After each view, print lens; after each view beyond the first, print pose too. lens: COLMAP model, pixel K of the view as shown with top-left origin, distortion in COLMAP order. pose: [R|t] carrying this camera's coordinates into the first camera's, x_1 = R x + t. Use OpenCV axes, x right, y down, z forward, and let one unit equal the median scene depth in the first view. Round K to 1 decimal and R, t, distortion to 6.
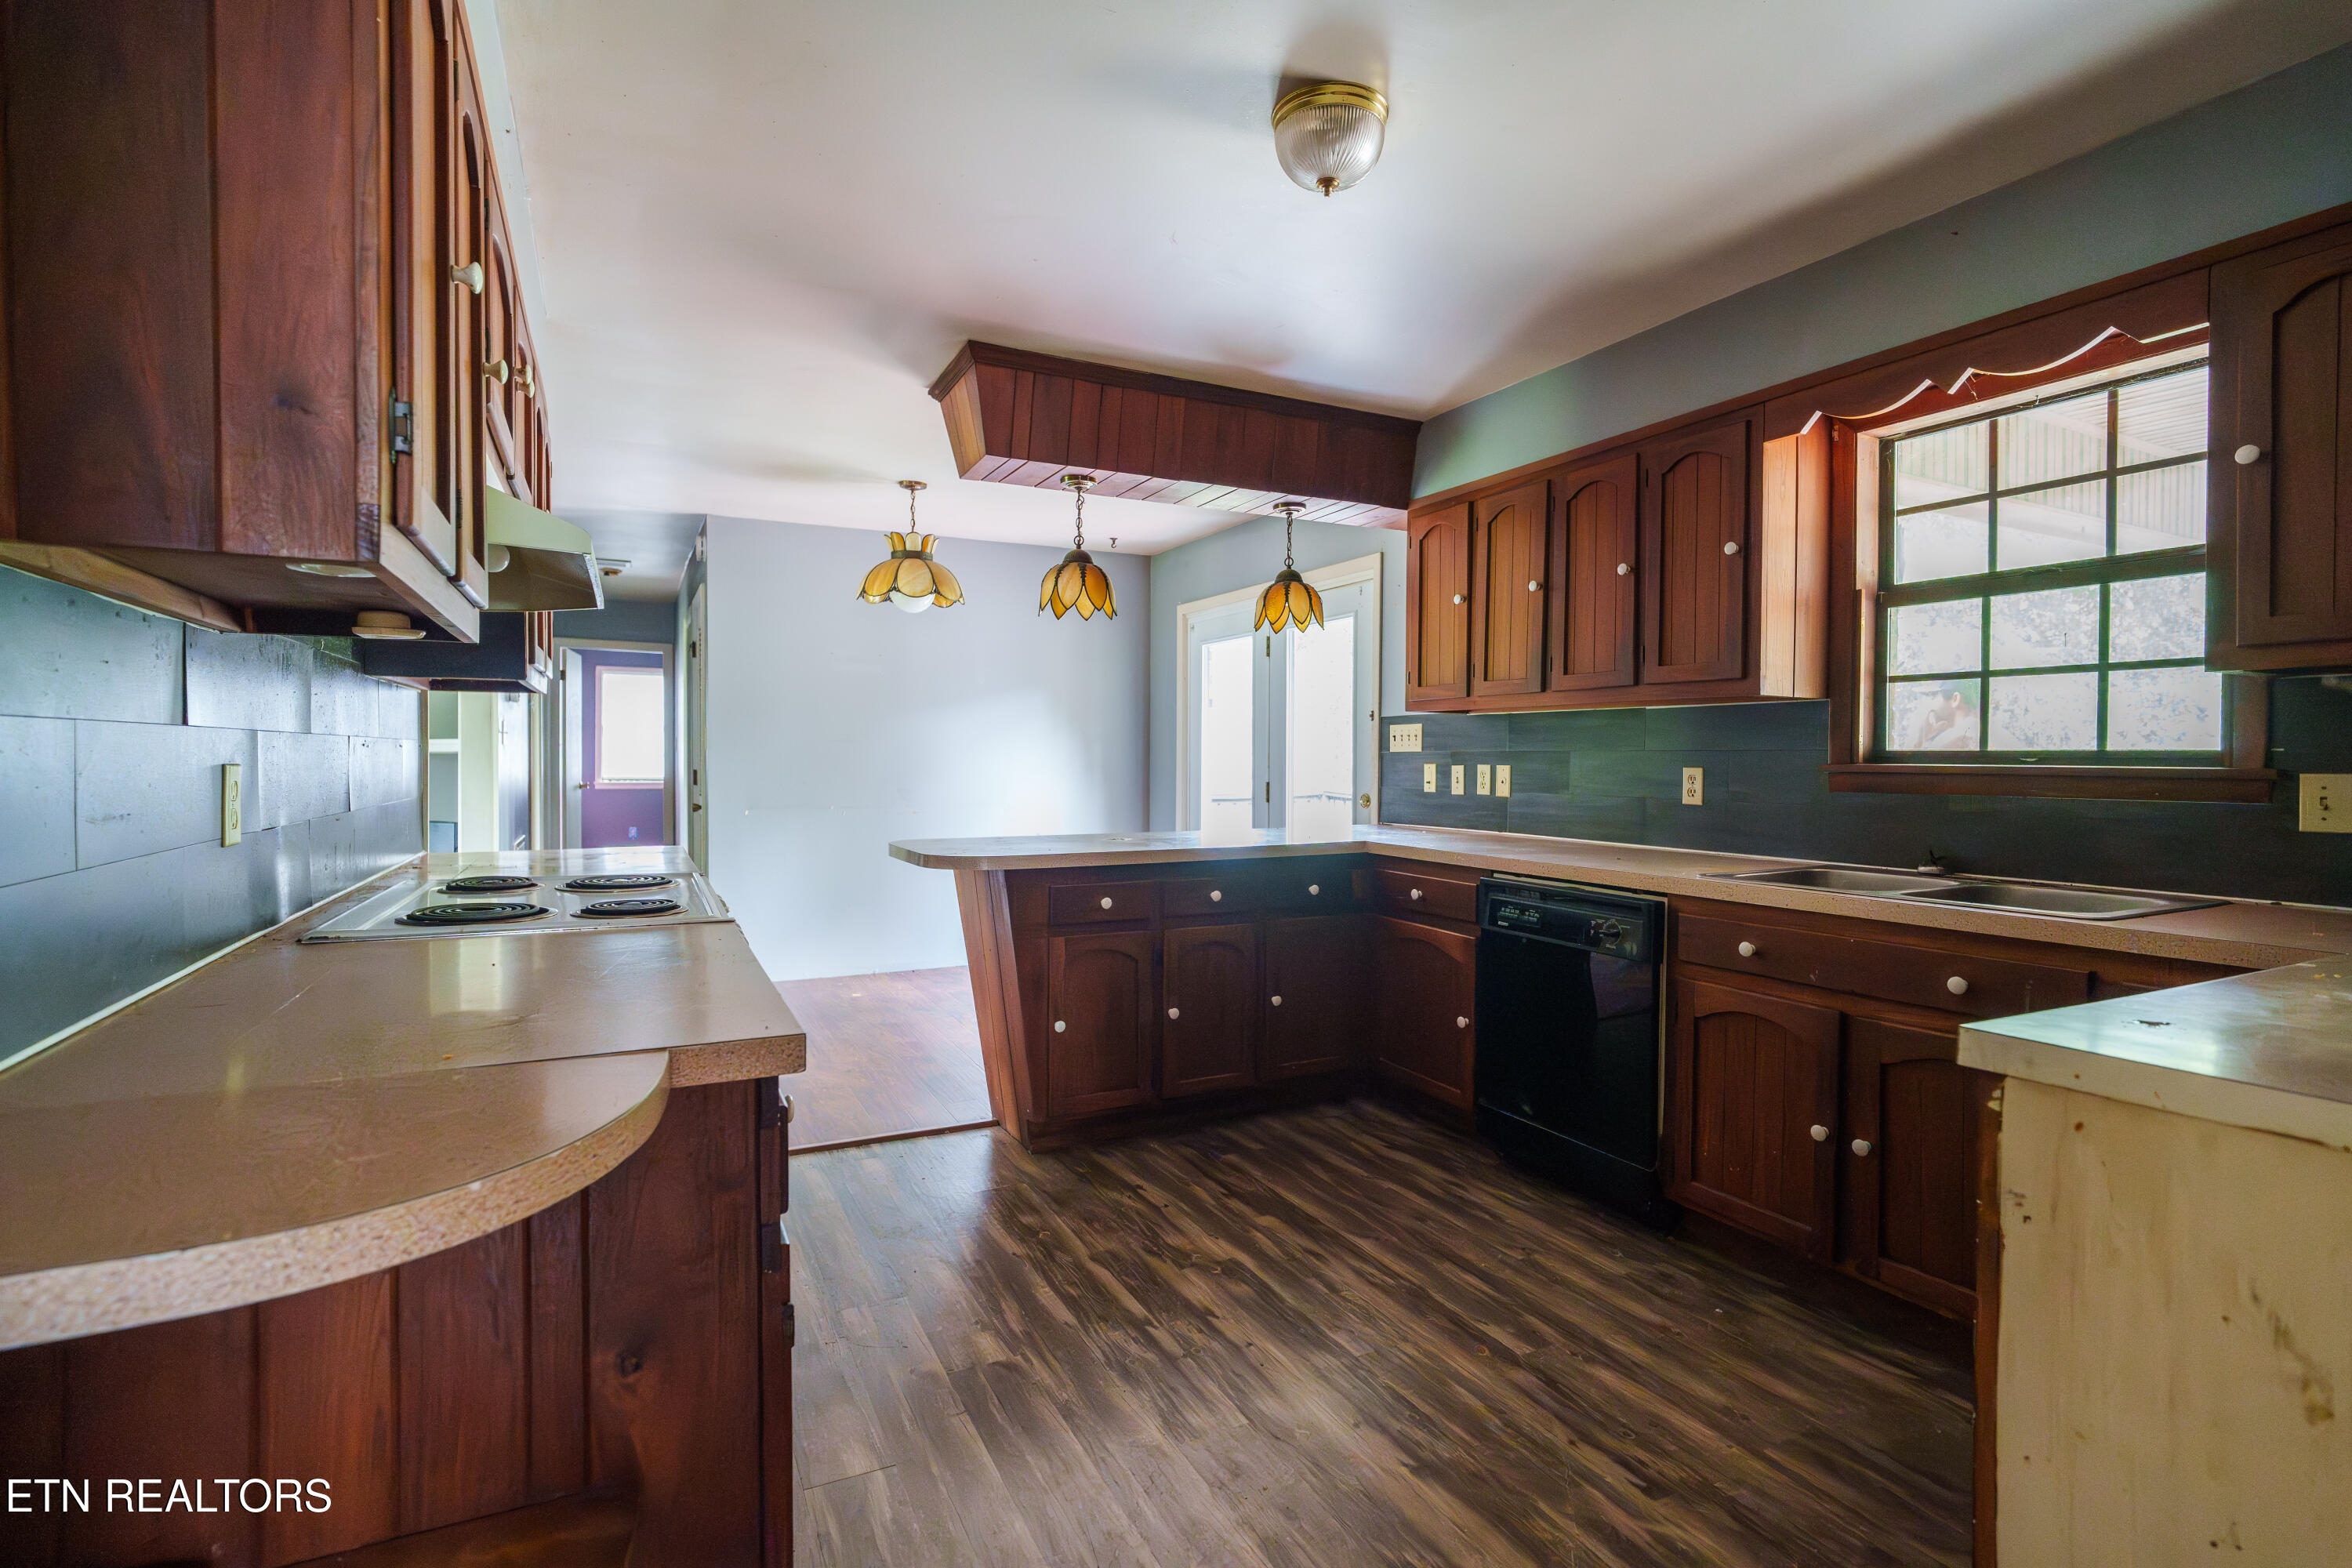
lens RADIAL K [[1122.8, 0, 1180.3], [0, 1122.8, 774.2], [0, 0, 1]] dist [-0.010223, 0.003485]
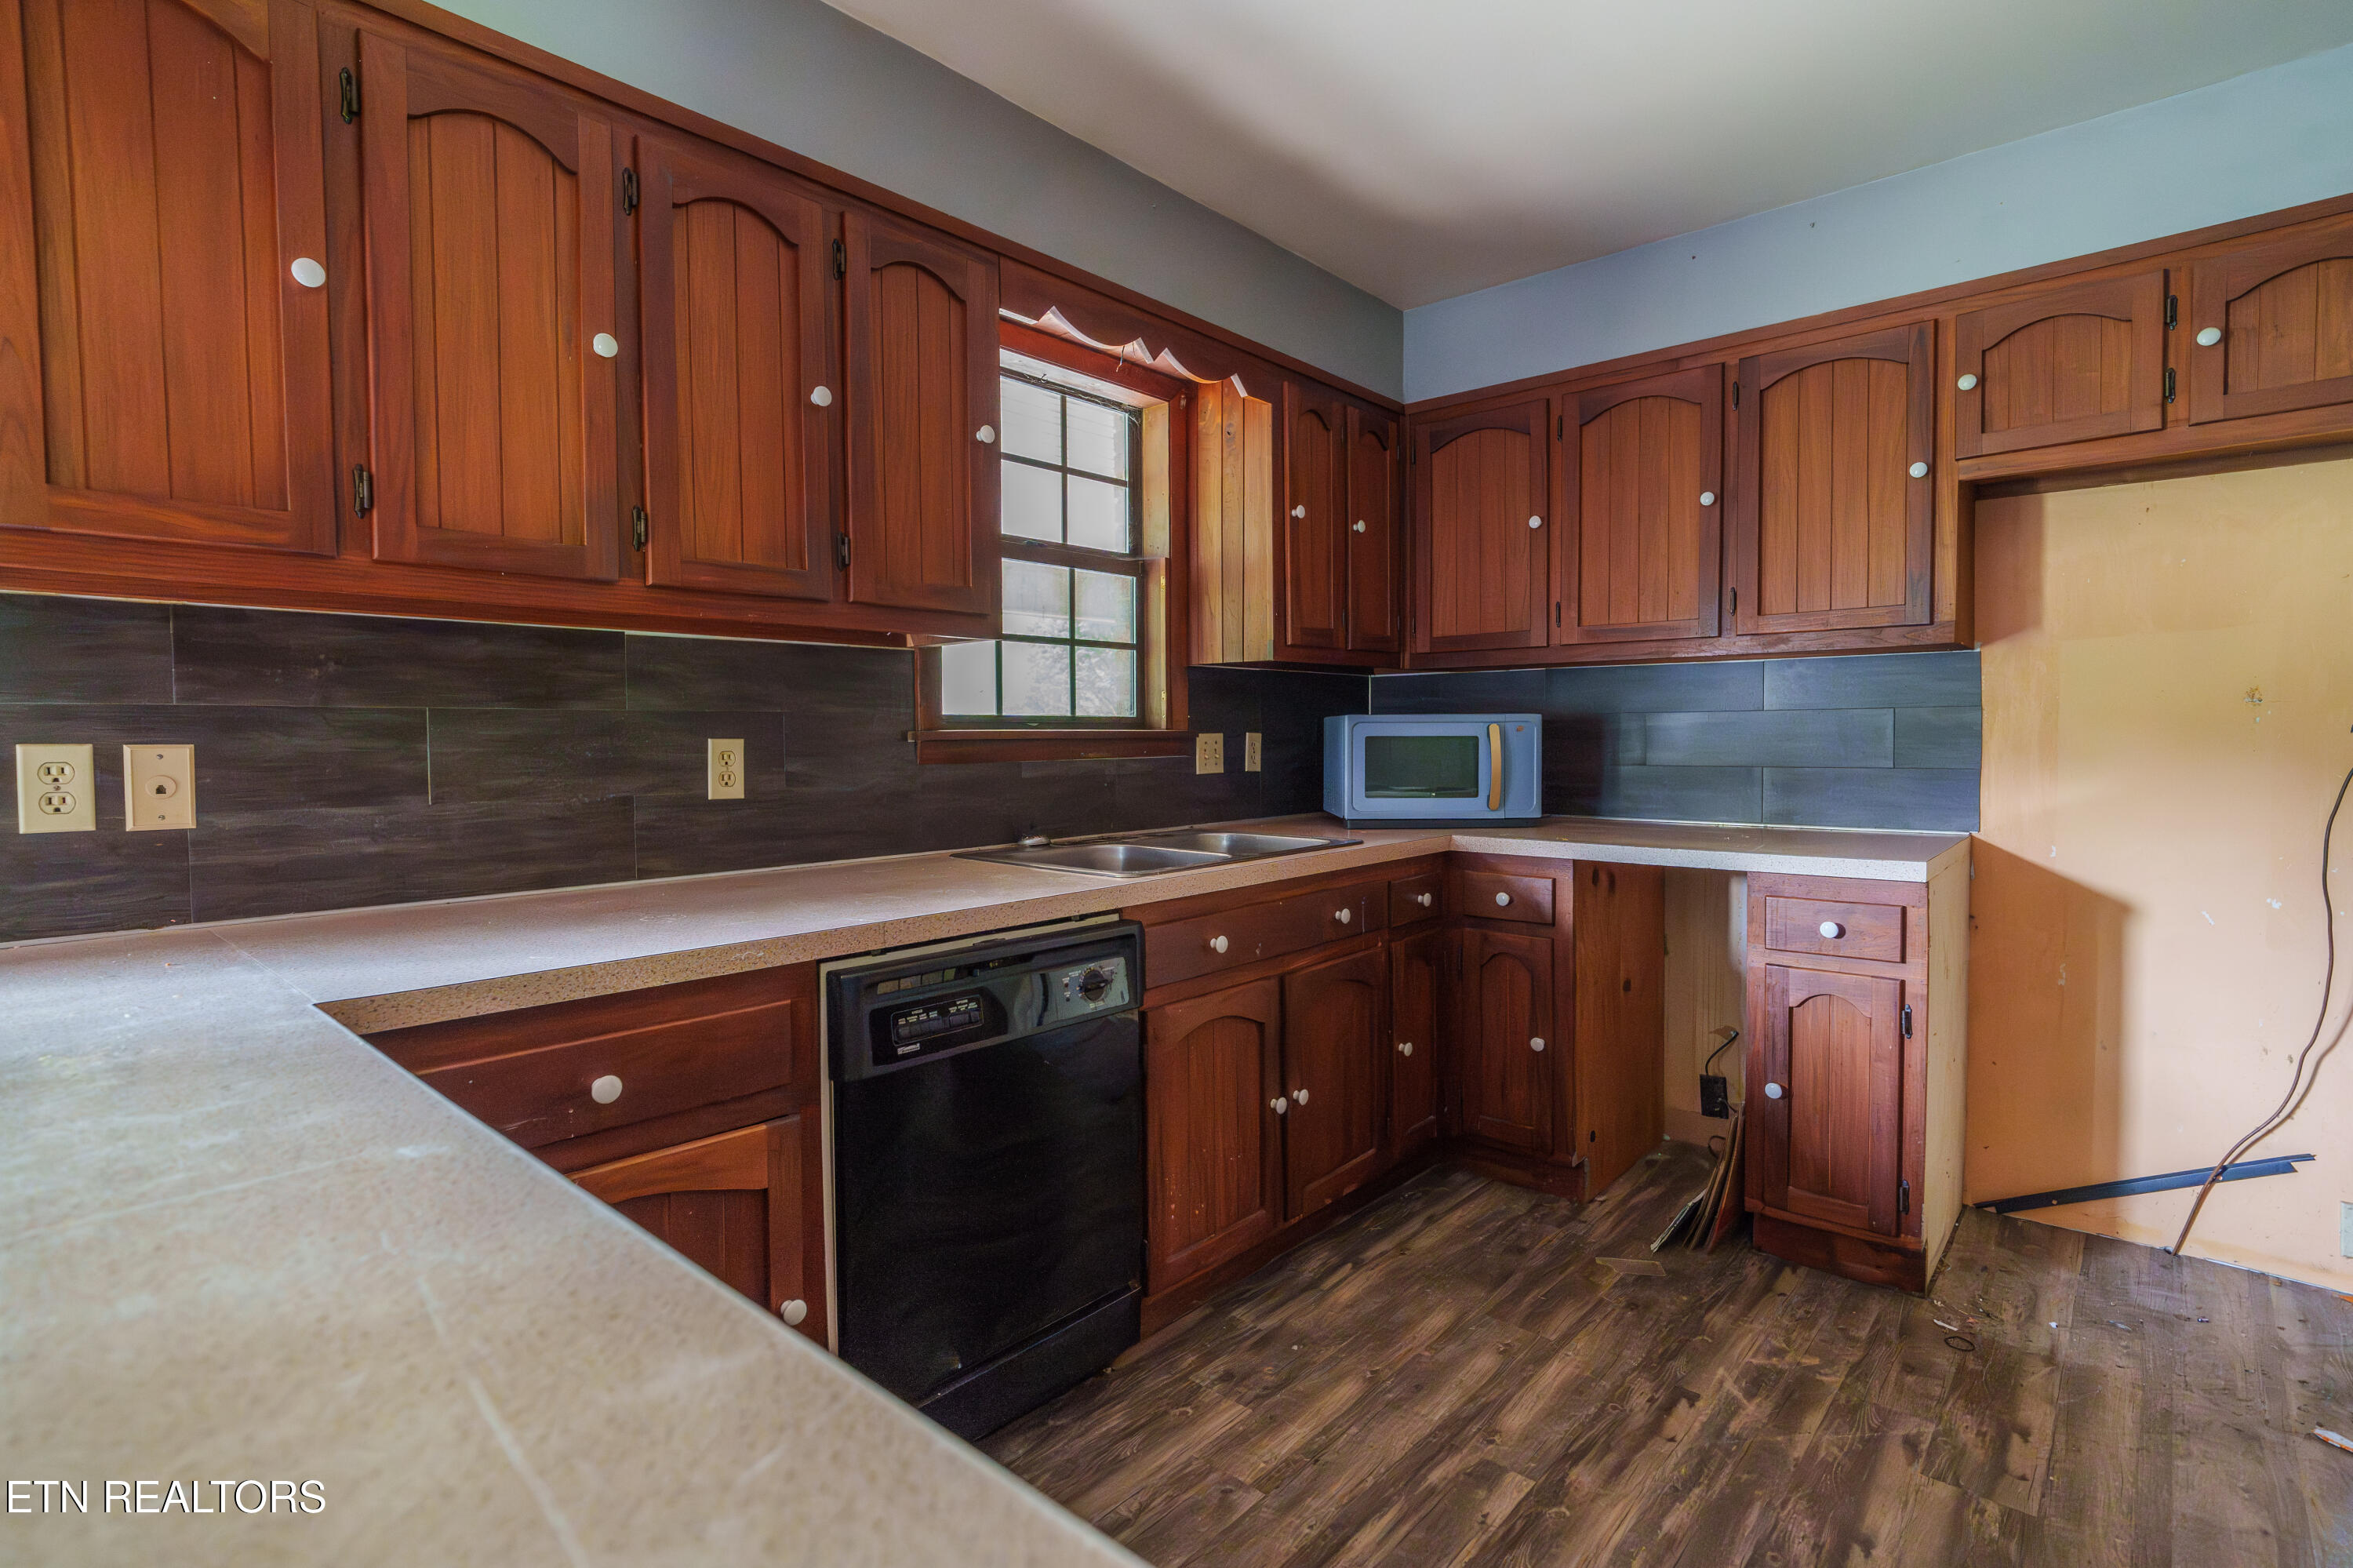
lens RADIAL K [[1123.3, 0, 1189.2], [0, 1123.3, 773.2], [0, 0, 1]] dist [-0.010223, 0.003485]
pose [[-0.362676, -0.037324, 0.931168, -0.281521], [0.018044, 0.998729, 0.047060, -0.015497], [-0.931741, 0.033869, -0.361541, 1.318225]]
